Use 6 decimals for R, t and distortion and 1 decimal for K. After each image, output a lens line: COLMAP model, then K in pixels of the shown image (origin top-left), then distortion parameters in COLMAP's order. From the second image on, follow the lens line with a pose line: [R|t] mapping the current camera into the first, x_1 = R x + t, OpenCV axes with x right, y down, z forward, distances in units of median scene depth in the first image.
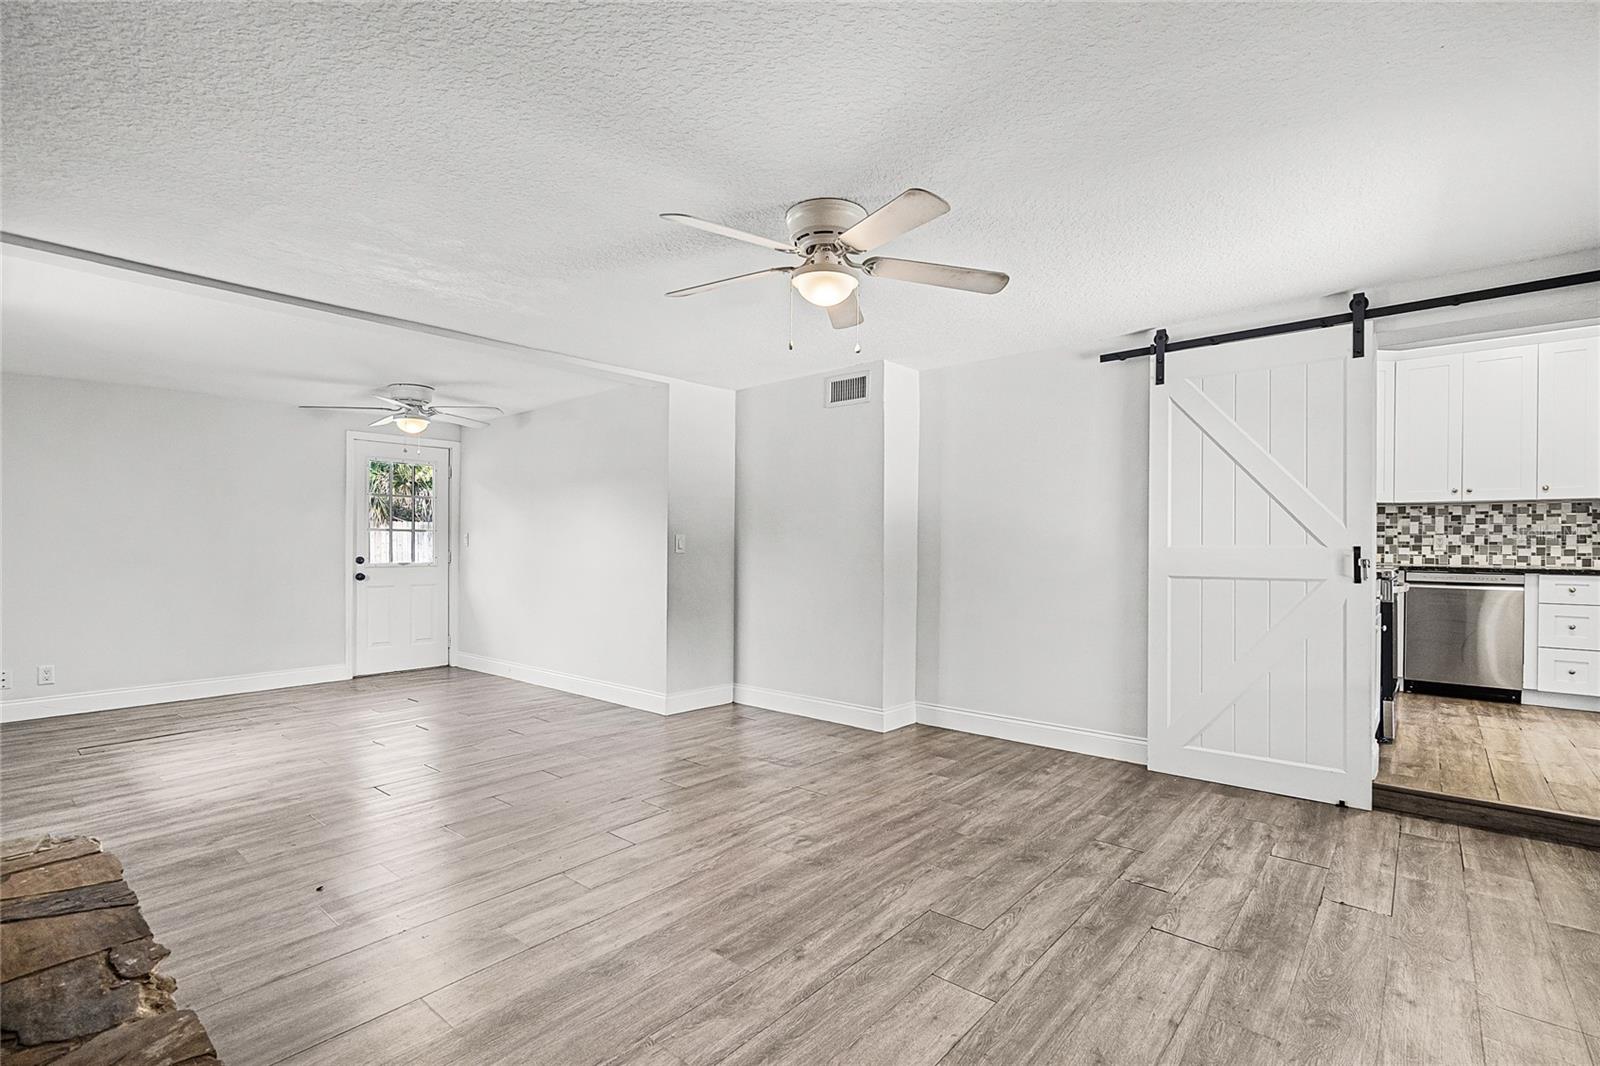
lens RADIAL K [[747.6, 0, 808.6], [0, 747.6, 536.2], [0, 0, 1]] dist [-0.003556, 0.000018]
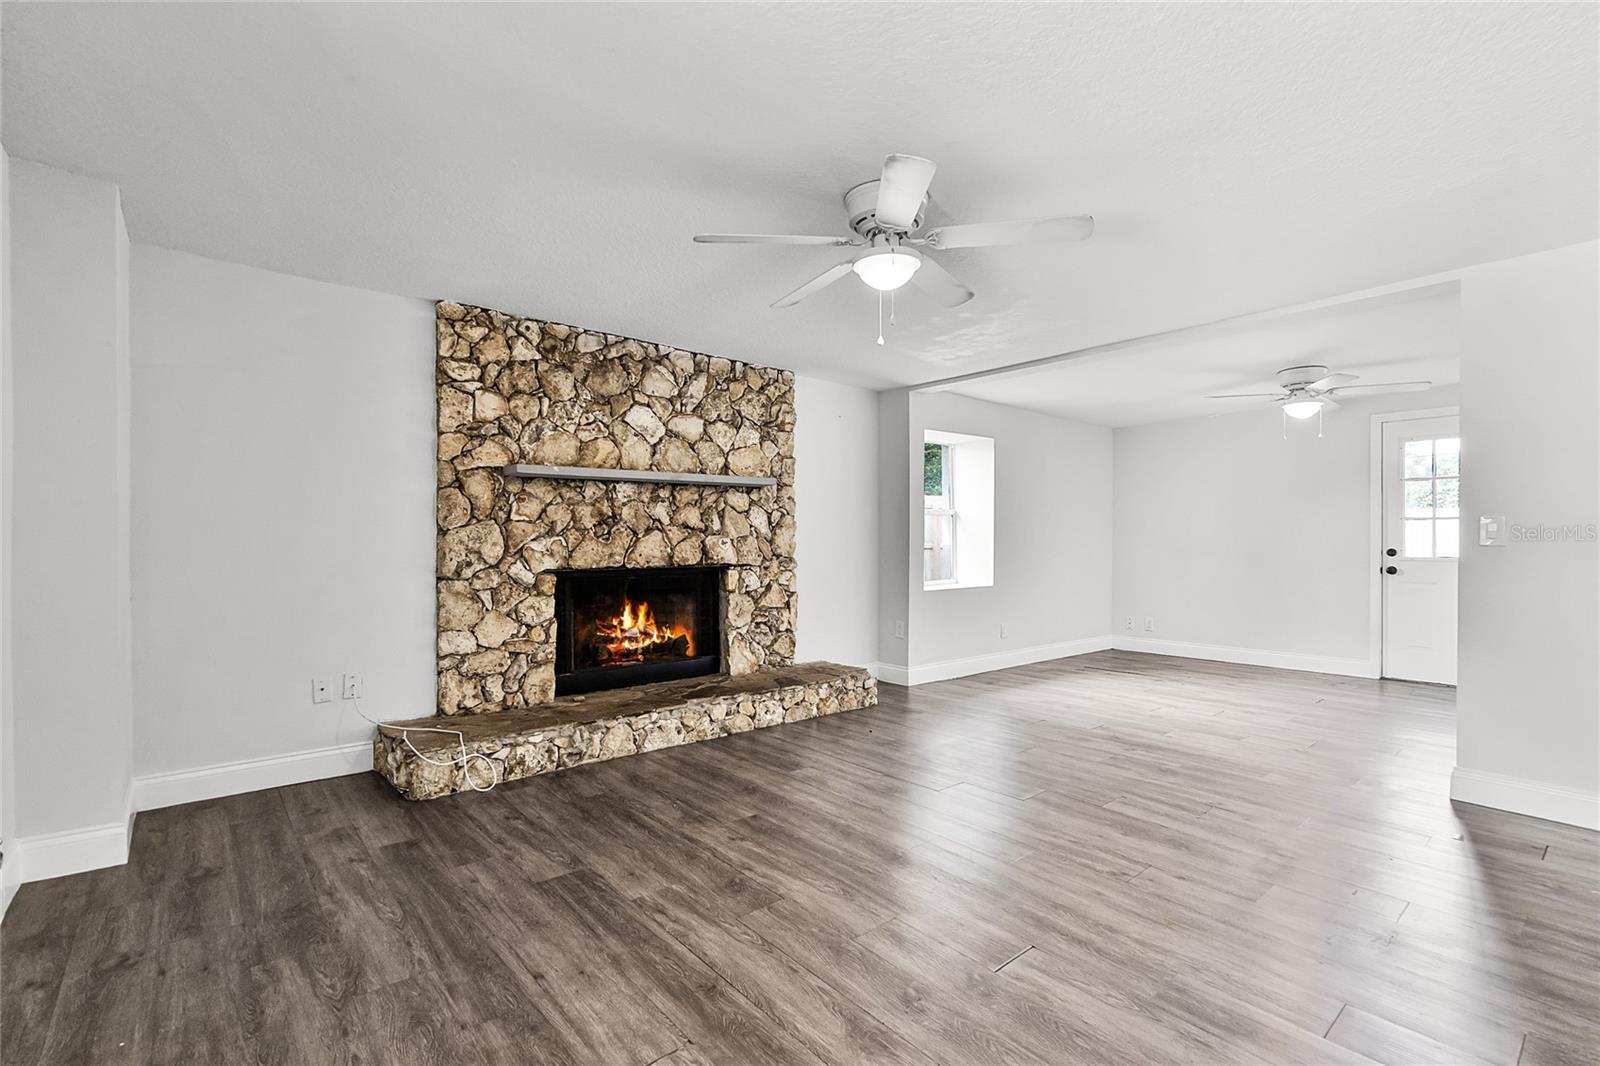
lens RADIAL K [[747.6, 0, 808.6], [0, 747.6, 536.2], [0, 0, 1]] dist [-0.003556, 0.000018]
pose [[-0.182851, -0.008268, -0.983106, 1.205651], [0.014953, 0.999826, -0.011190, 0.032692], [0.983027, -0.016747, -0.182696, 1.295899]]
